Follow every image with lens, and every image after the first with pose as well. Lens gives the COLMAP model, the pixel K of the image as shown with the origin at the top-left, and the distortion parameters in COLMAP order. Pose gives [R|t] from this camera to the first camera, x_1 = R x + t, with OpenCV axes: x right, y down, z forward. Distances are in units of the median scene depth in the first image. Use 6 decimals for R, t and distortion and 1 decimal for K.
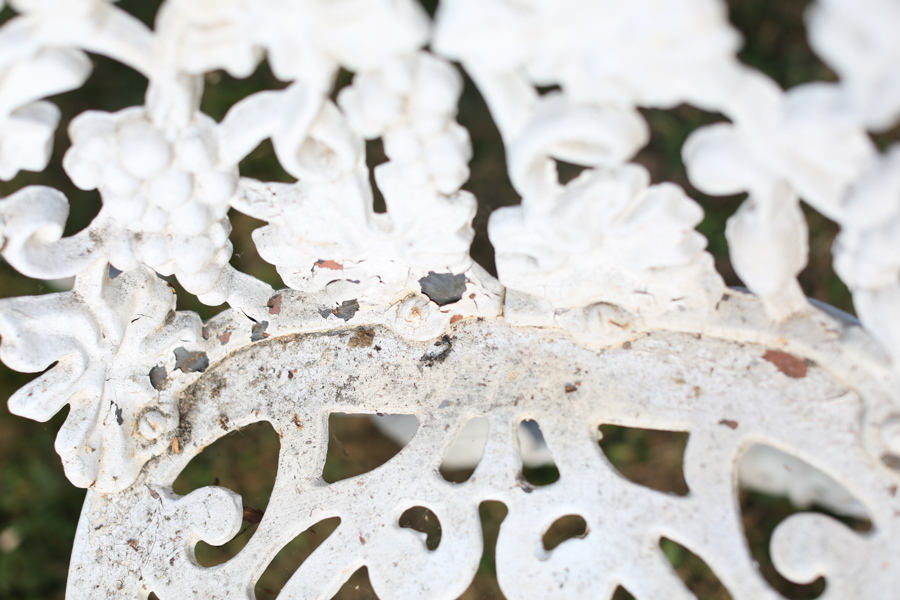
lens RADIAL K [[1329.6, 0, 450.0], [0, 1329.6, 300.0], [0, 0, 1]] dist [-0.216037, 0.504801]
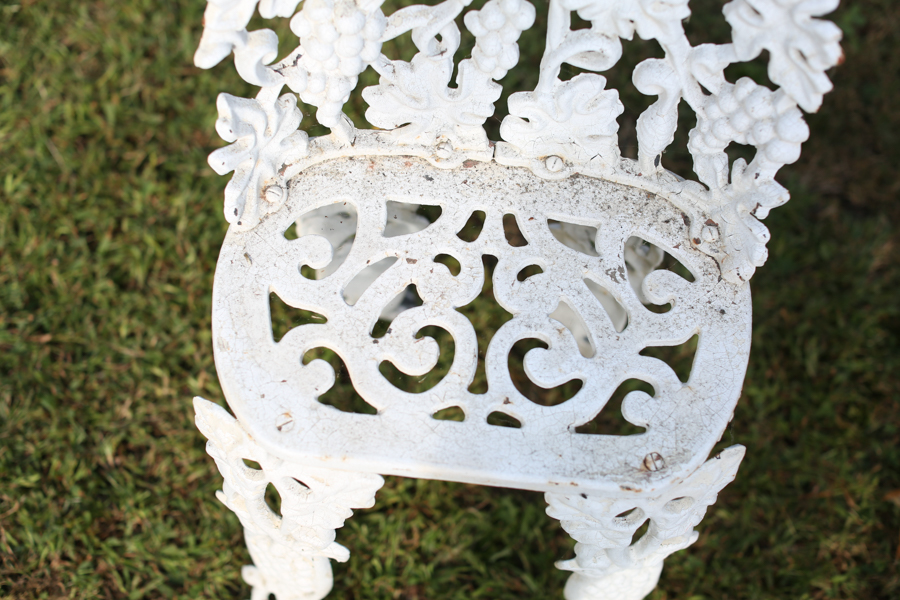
lens RADIAL K [[1329.6, 0, 450.0], [0, 1329.6, 300.0], [0, 0, 1]] dist [-0.216037, 0.504801]
pose [[0.938874, 0.134844, 0.316753, -0.600919], [-0.112210, 0.989715, -0.088734, 0.396172], [-0.325460, 0.047767, 0.944348, -0.702254]]
